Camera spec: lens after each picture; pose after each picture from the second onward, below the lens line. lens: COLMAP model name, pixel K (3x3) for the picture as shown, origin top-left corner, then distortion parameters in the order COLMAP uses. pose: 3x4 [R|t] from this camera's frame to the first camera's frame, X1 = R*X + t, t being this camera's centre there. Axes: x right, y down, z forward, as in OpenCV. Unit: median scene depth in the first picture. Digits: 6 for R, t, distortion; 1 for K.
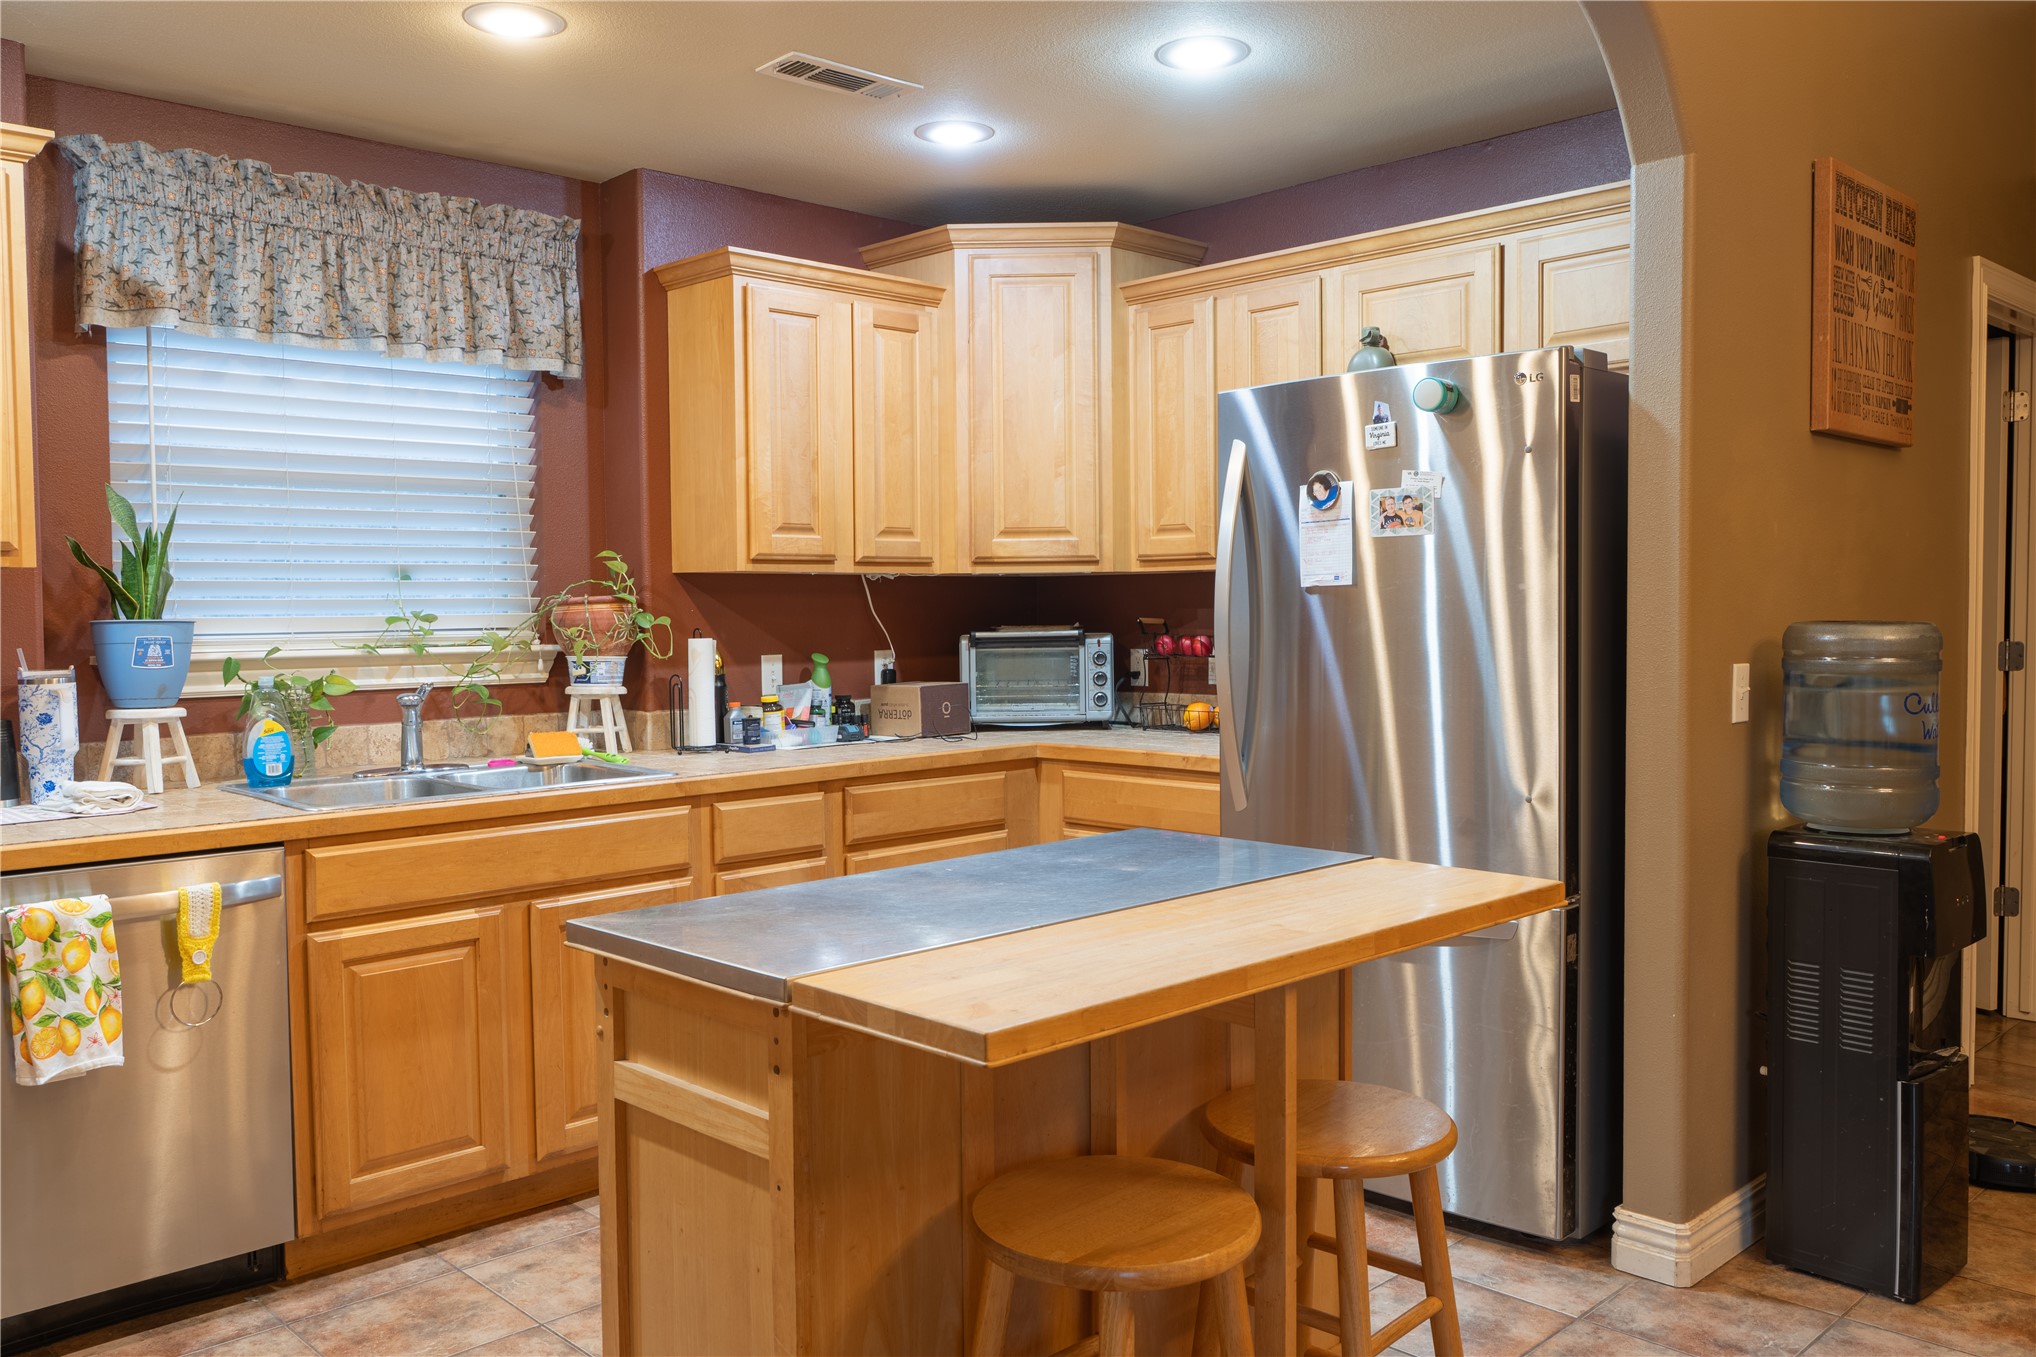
lens RADIAL K [[1603.9, 0, 1012.7], [0, 1603.9, 675.4], [0, 0, 1]] dist [-0.000168, -0.007927]
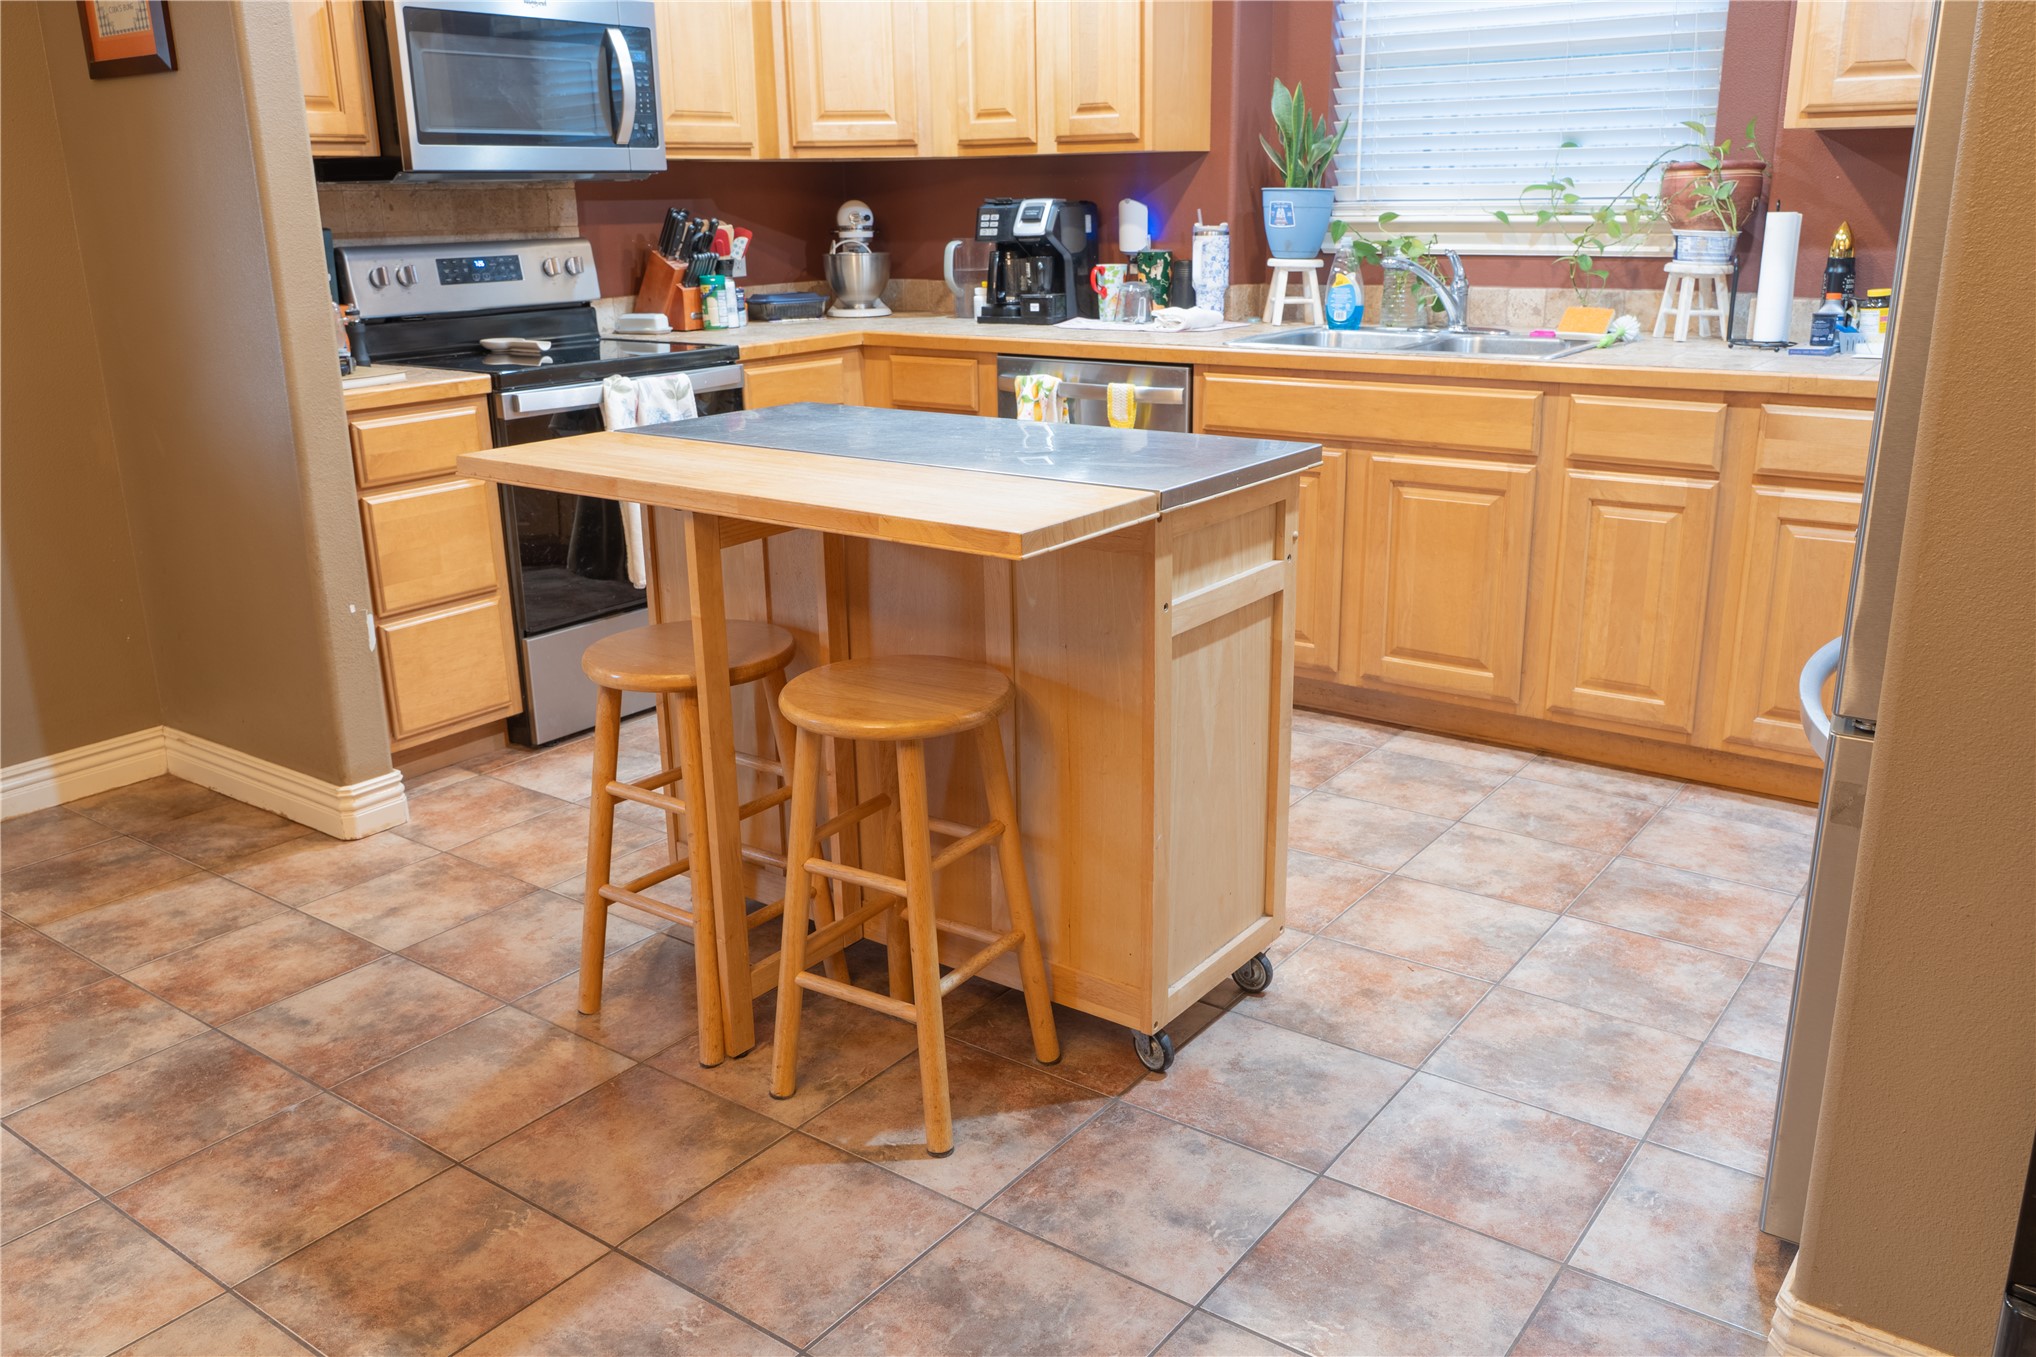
lens RADIAL K [[1603.9, 0, 1012.7], [0, 1603.9, 675.4], [0, 0, 1]] dist [-0.000168, -0.007927]
pose [[0.166525, 0.292550, -0.941639, 0.684715], [-0.030958, 0.956054, 0.291553, -0.026302], [0.985551, -0.019399, 0.168264, 0.505779]]
